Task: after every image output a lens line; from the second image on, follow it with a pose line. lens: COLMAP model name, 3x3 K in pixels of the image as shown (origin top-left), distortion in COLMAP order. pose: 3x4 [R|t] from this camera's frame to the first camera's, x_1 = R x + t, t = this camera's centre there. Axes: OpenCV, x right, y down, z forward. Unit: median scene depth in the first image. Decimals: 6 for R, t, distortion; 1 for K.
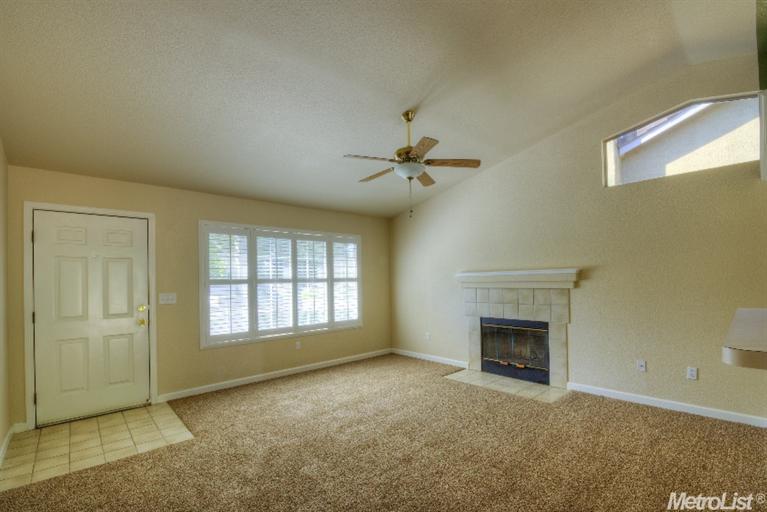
lens RADIAL K [[342.7, 0, 385.8], [0, 342.7, 277.3], [0, 0, 1]] dist [0.001957, -0.000051]
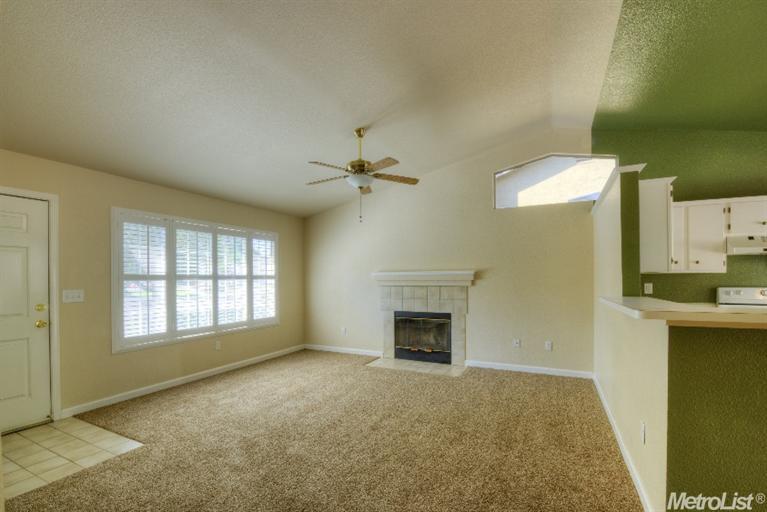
lens RADIAL K [[342.9, 0, 380.9], [0, 342.9, 278.5], [0, 0, 1]] dist [-0.001417, -0.000499]
pose [[0.934750, 0.011483, 0.355120, -0.197029], [-0.013783, 0.999897, 0.003949, 0.003641], [-0.355039, -0.008586, 0.934812, -0.061422]]
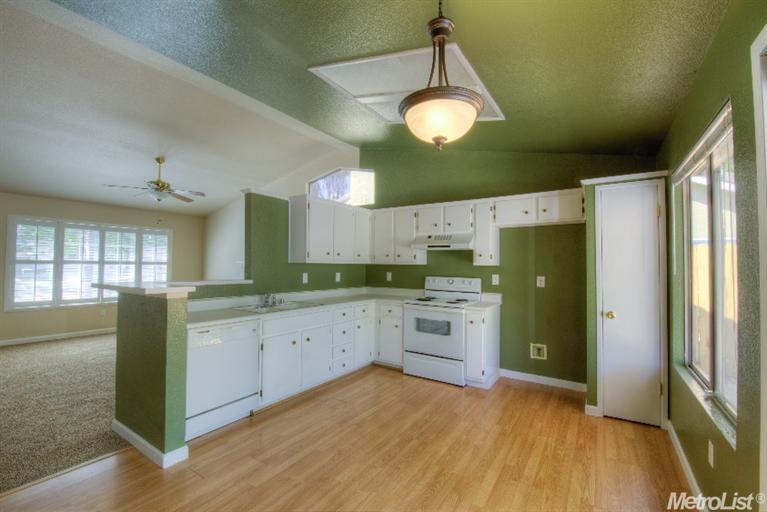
lens RADIAL K [[333.6, 0, 370.6], [0, 333.6, 258.4], [0, 0, 1]] dist [-0.000790, -0.000300]
pose [[0.974291, 0.033780, 0.222747, 0.509197], [-0.029851, 0.999334, -0.020985, -0.011416], [-0.223308, 0.013796, 0.974650, -0.527973]]
